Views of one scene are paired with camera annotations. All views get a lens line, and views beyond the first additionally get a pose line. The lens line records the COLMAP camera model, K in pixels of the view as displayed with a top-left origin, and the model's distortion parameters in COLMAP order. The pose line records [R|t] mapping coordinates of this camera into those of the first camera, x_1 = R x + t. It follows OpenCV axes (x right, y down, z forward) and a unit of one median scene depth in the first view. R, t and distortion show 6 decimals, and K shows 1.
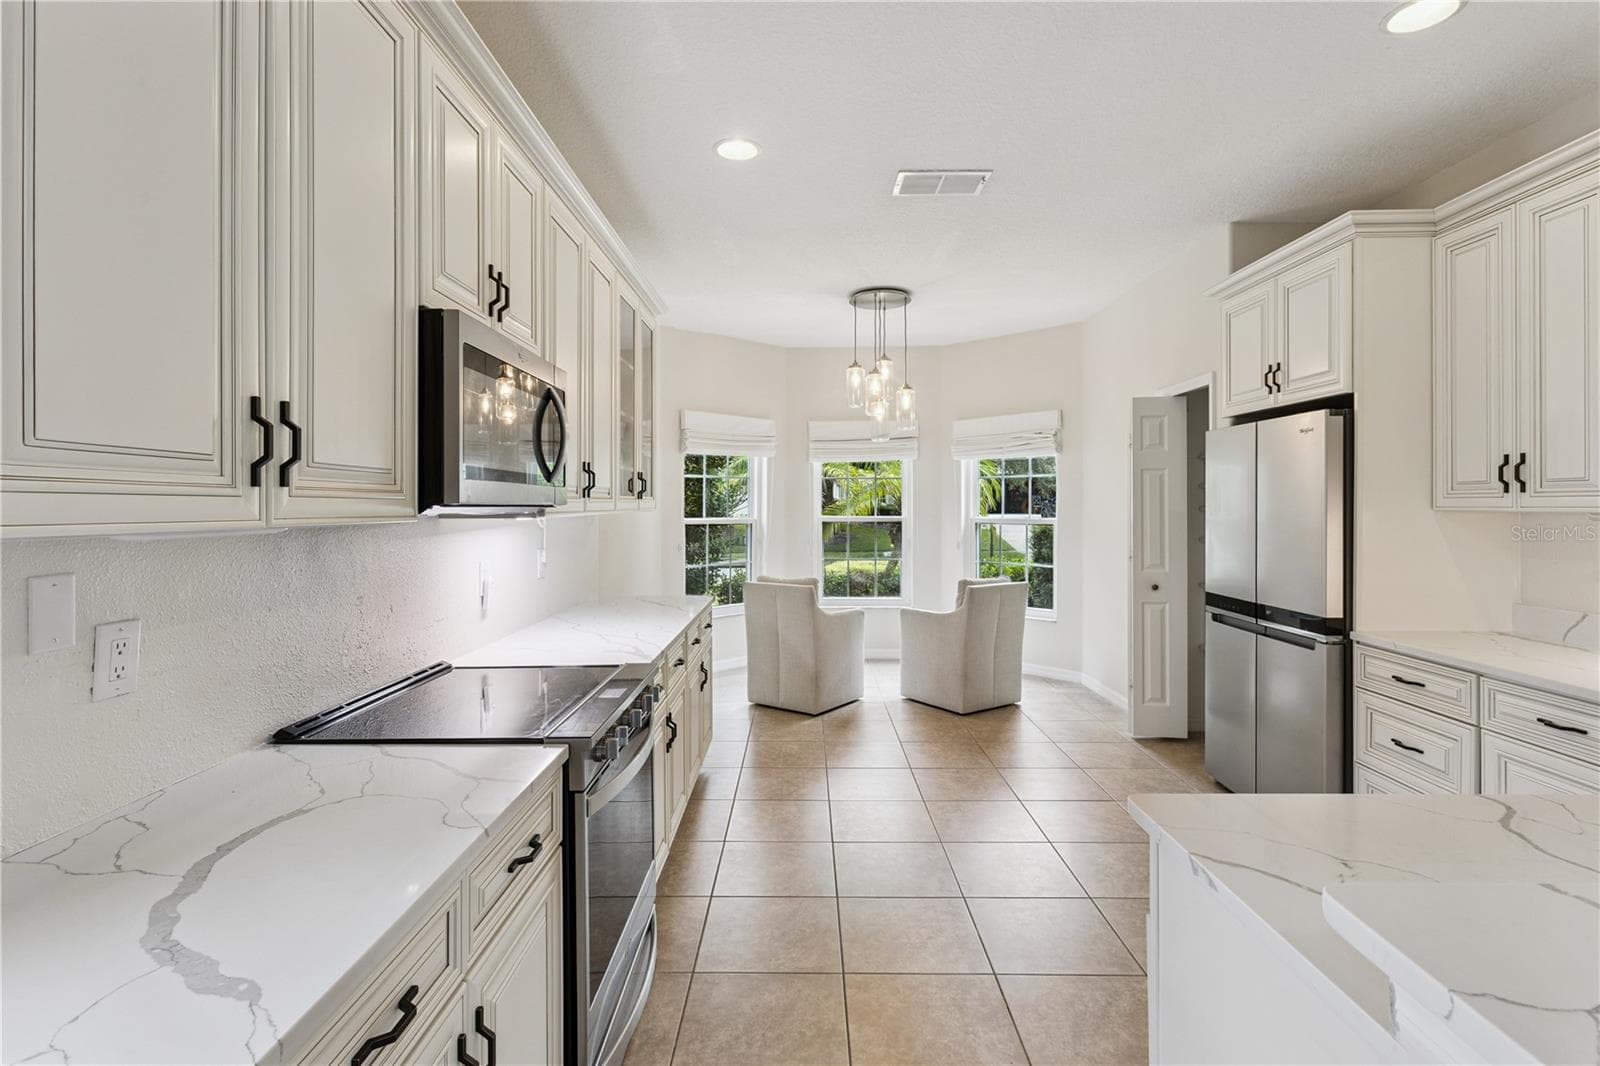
lens RADIAL K [[770.8, 0, 795.9], [0, 770.8, 500.8], [0, 0, 1]] dist [-0.000002, 0.000096]
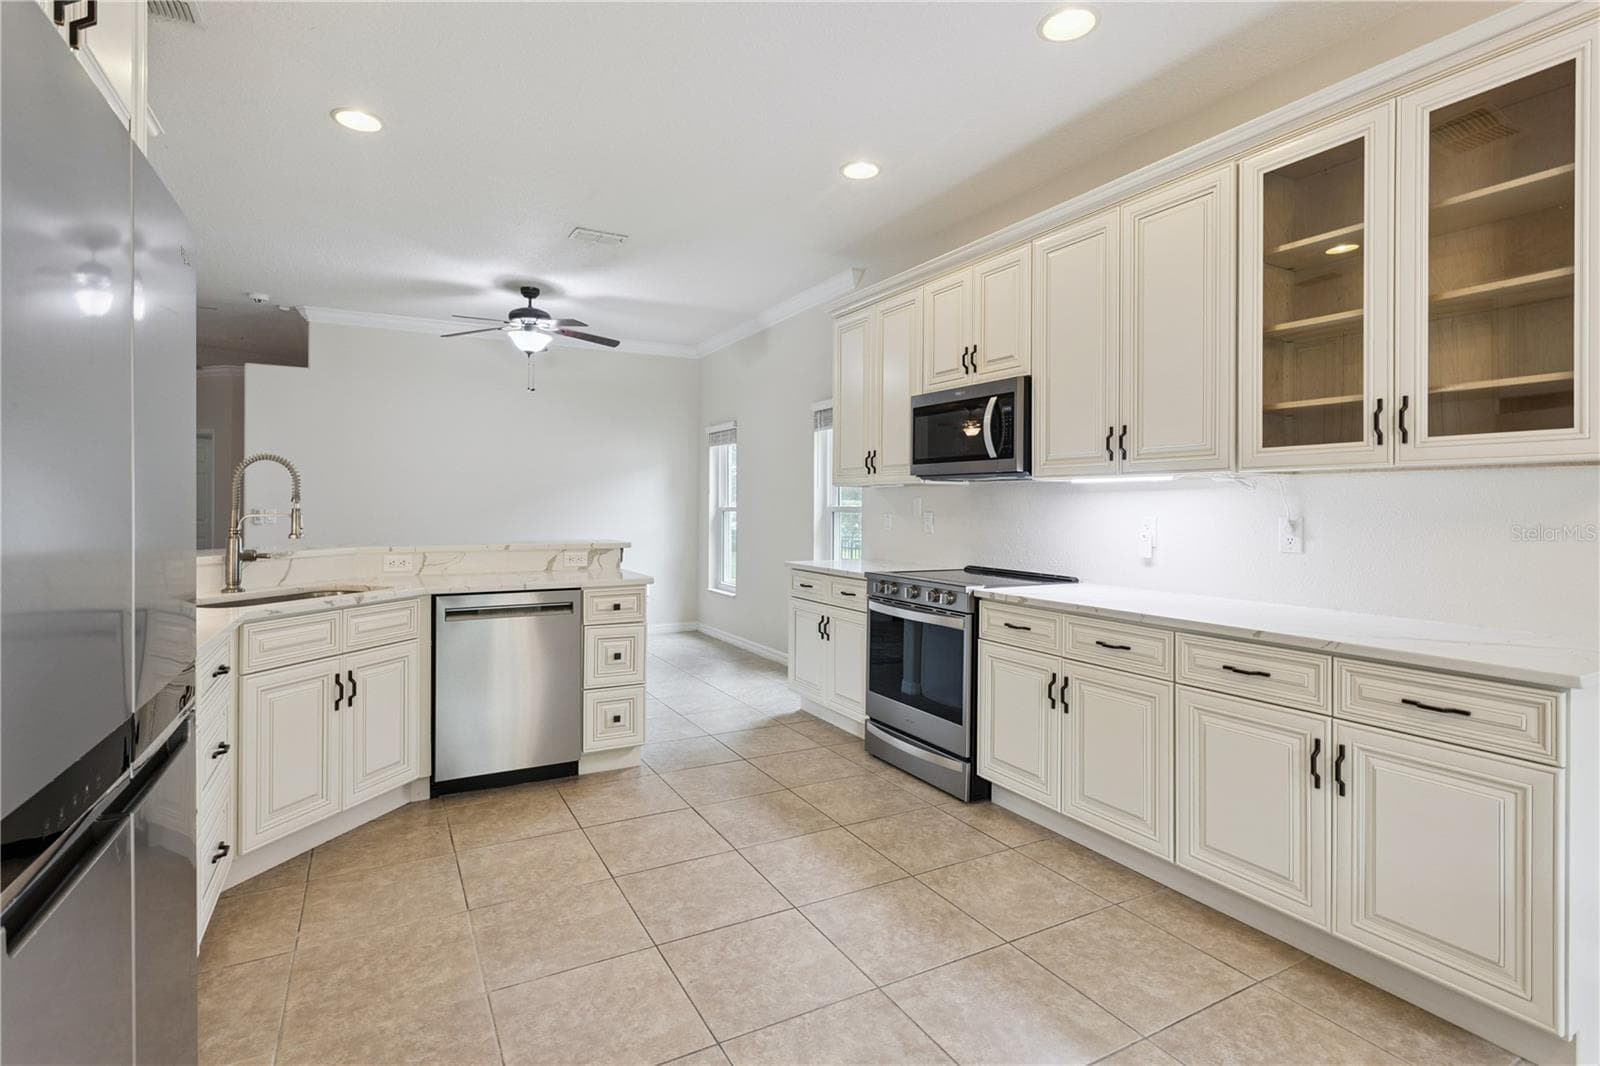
lens RADIAL K [[774.7, 0, 792.4], [0, 774.7, 503.9], [0, 0, 1]] dist [-0.004036, 0.003385]
pose [[-0.873926, -0.001077, -0.486057, 0.513942], [0.000282, 0.999996, -0.002722, 0.048078], [0.486058, -0.002516, -0.873923, 1.403099]]
